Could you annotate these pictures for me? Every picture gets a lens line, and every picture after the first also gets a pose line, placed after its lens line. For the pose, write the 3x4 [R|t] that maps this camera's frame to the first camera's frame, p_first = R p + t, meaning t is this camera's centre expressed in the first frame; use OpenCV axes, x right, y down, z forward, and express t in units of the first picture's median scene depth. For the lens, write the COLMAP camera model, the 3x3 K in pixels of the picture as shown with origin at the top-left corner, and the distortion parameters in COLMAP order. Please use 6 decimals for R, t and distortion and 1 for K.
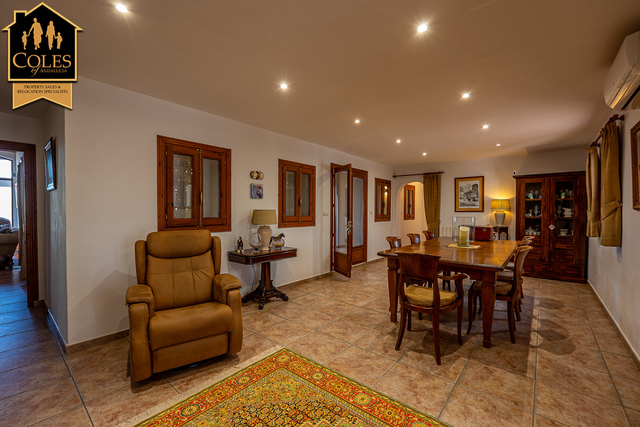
lens RADIAL K [[267.9, 0, 320.0], [0, 267.9, 213.5], [0, 0, 1]] dist [-0.002157, -0.000230]
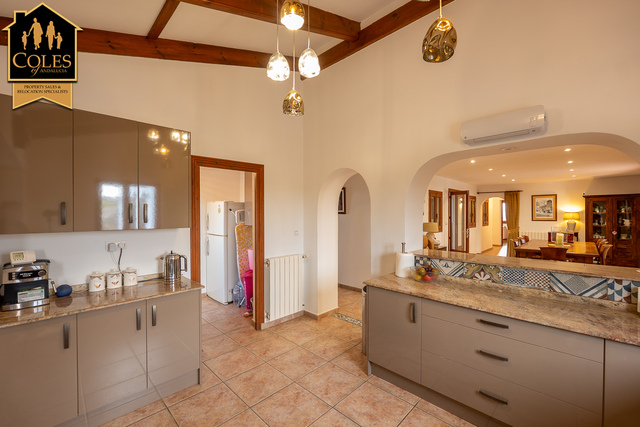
lens RADIAL K [[267.9, 0, 320.0], [0, 267.9, 213.5], [0, 0, 1]] dist [-0.002157, -0.000230]
pose [[0.996692, -0.003576, -0.081192, -0.524145], [0.002754, 0.999944, -0.010237, -0.037845], [0.081224, 0.009980, 0.996646, -0.490478]]
